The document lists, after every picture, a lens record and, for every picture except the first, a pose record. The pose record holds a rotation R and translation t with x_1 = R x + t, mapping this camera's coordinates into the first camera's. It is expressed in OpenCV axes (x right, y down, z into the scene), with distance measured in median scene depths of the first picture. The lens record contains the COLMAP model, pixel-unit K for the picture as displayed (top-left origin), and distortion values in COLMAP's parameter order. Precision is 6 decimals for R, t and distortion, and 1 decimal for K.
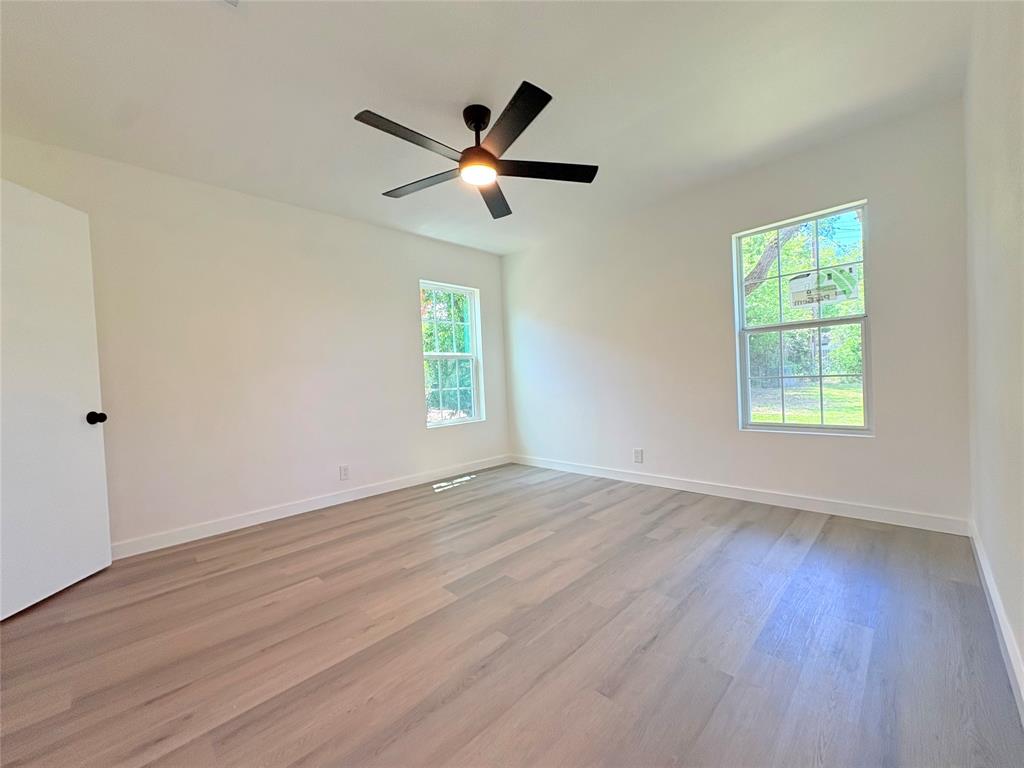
lens RADIAL K [[410.1, 0, 512.8], [0, 410.1, 386.6], [0, 0, 1]] dist [0.001186, 0.000295]
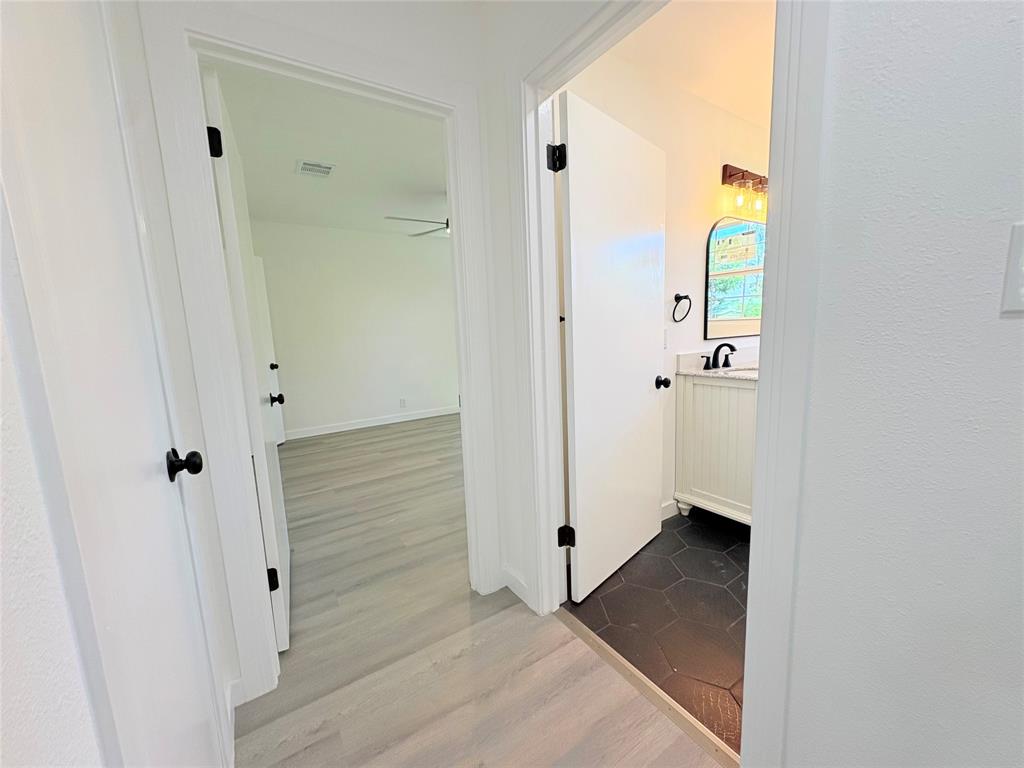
lens RADIAL K [[410.1, 0, 512.8], [0, 410.1, 386.6], [0, 0, 1]] dist [0.001186, 0.000295]
pose [[0.979131, 0.035234, -0.200151, 0.587018], [-0.008646, 0.991187, 0.132191, -0.117350], [0.203045, -0.127702, 0.970806, -0.809239]]
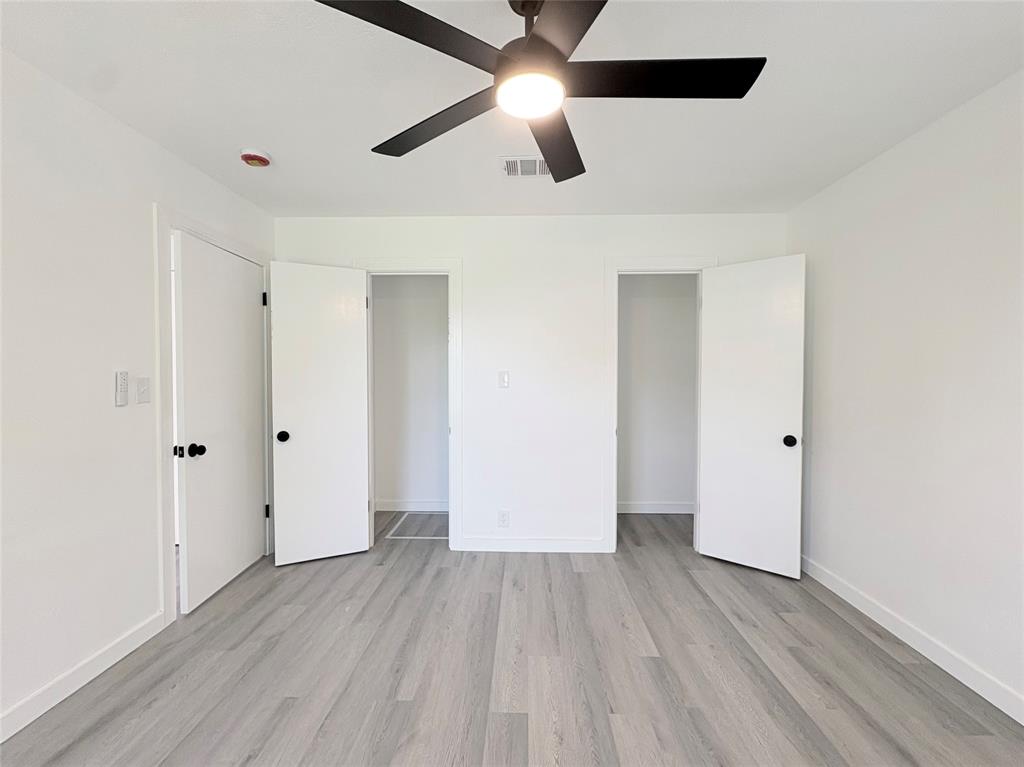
lens RADIAL K [[410.1, 0, 512.8], [0, 410.1, 386.1], [0, 0, 1]] dist [0.001186, 0.000295]
pose [[-0.716633, 0.053777, -0.695374, 0.379932], [0.017875, 0.998112, 0.058768, -0.198705], [0.697222, 0.029685, -0.716241, 1.585542]]
